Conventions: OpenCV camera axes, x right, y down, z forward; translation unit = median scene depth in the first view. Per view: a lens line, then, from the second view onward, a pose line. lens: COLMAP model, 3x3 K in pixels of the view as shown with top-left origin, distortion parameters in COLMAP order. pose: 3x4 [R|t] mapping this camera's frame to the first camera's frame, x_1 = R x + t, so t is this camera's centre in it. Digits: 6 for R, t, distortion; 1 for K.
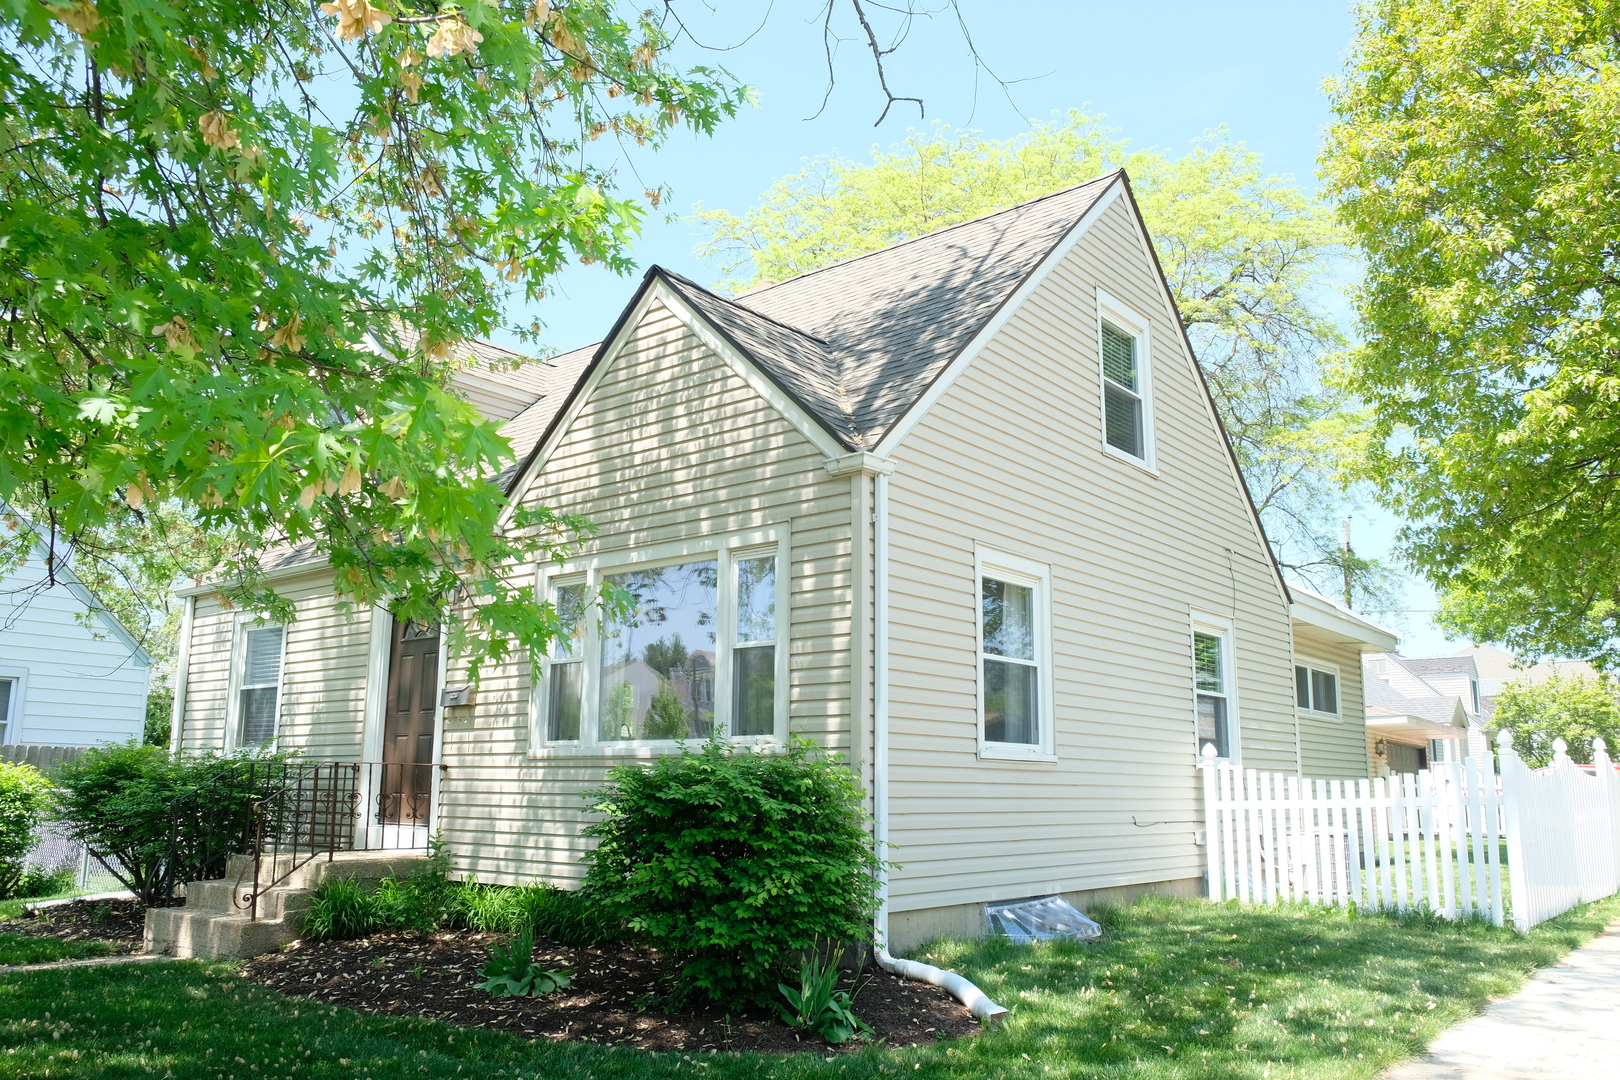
lens RADIAL K [[1240.4, 0, 809.2], [0, 1240.4, 544.7], [0, 0, 1]] dist [-0.042577, 0.024601]
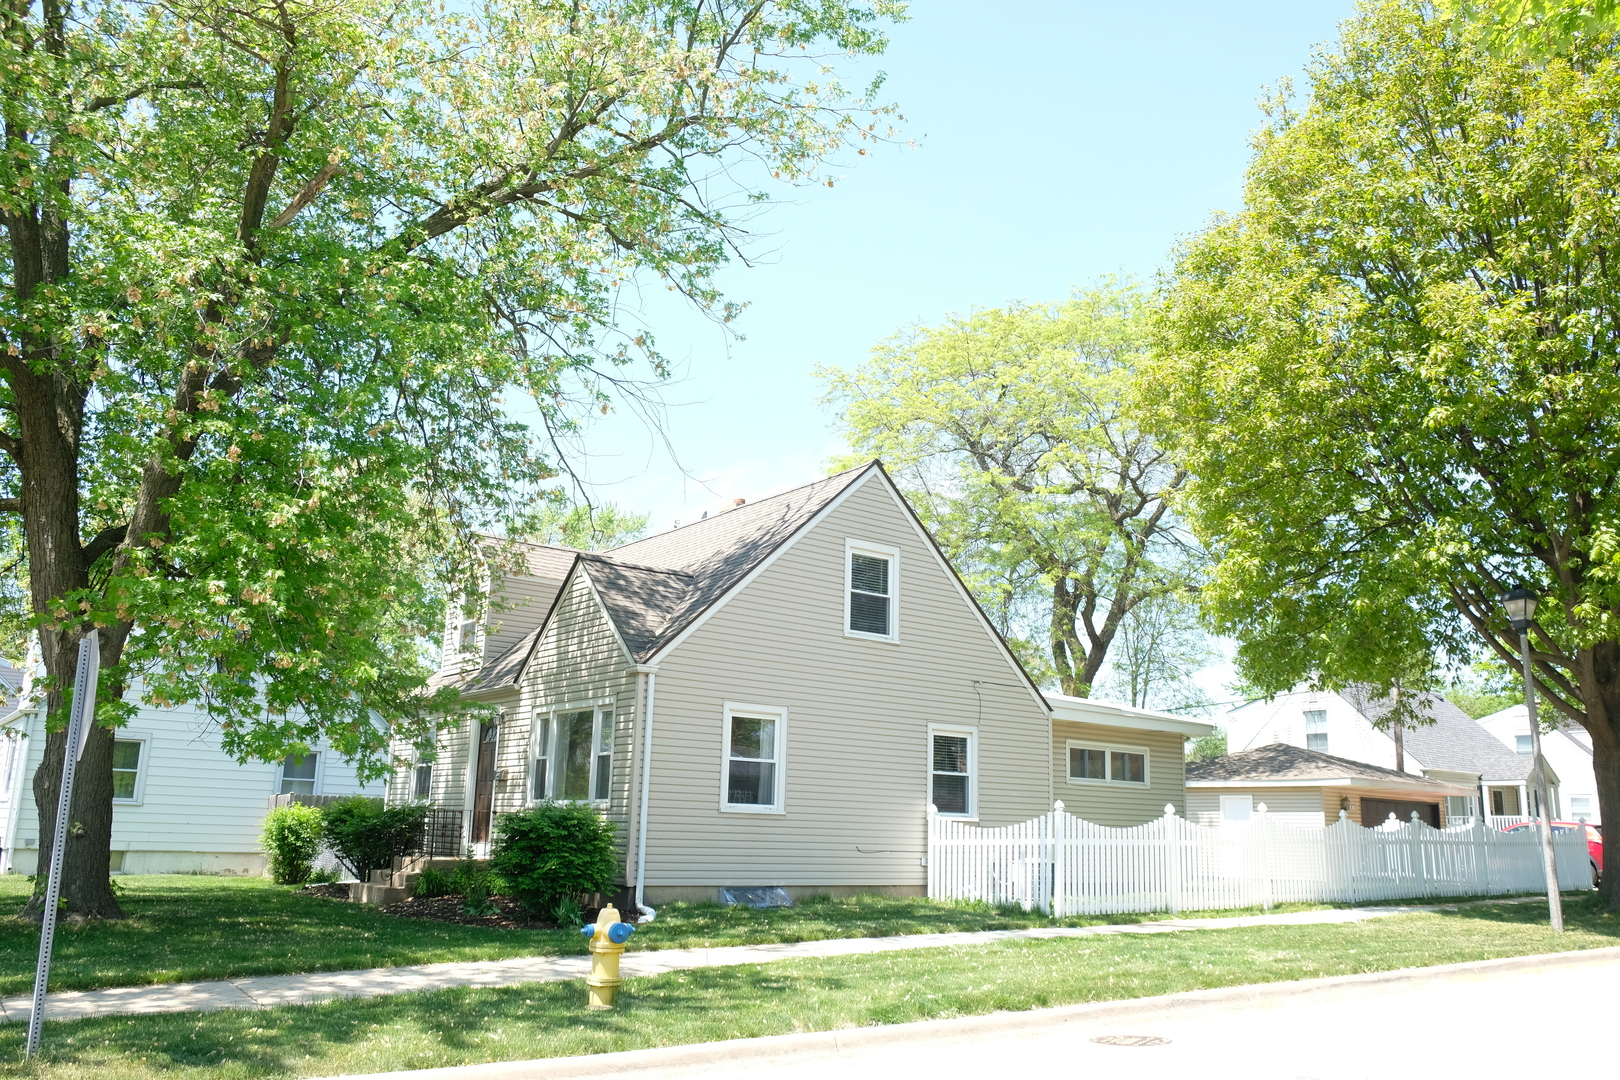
lens RADIAL K [[1240.4, 0, 817.8], [0, 1240.4, 543.5], [0, 0, 1]] dist [-0.042577, 0.024601]
pose [[0.973933, -0.035437, -0.224052, 0.686372], [0.027276, 0.998851, -0.039415, -0.157502], [0.225191, 0.032276, 0.973780, -0.818698]]
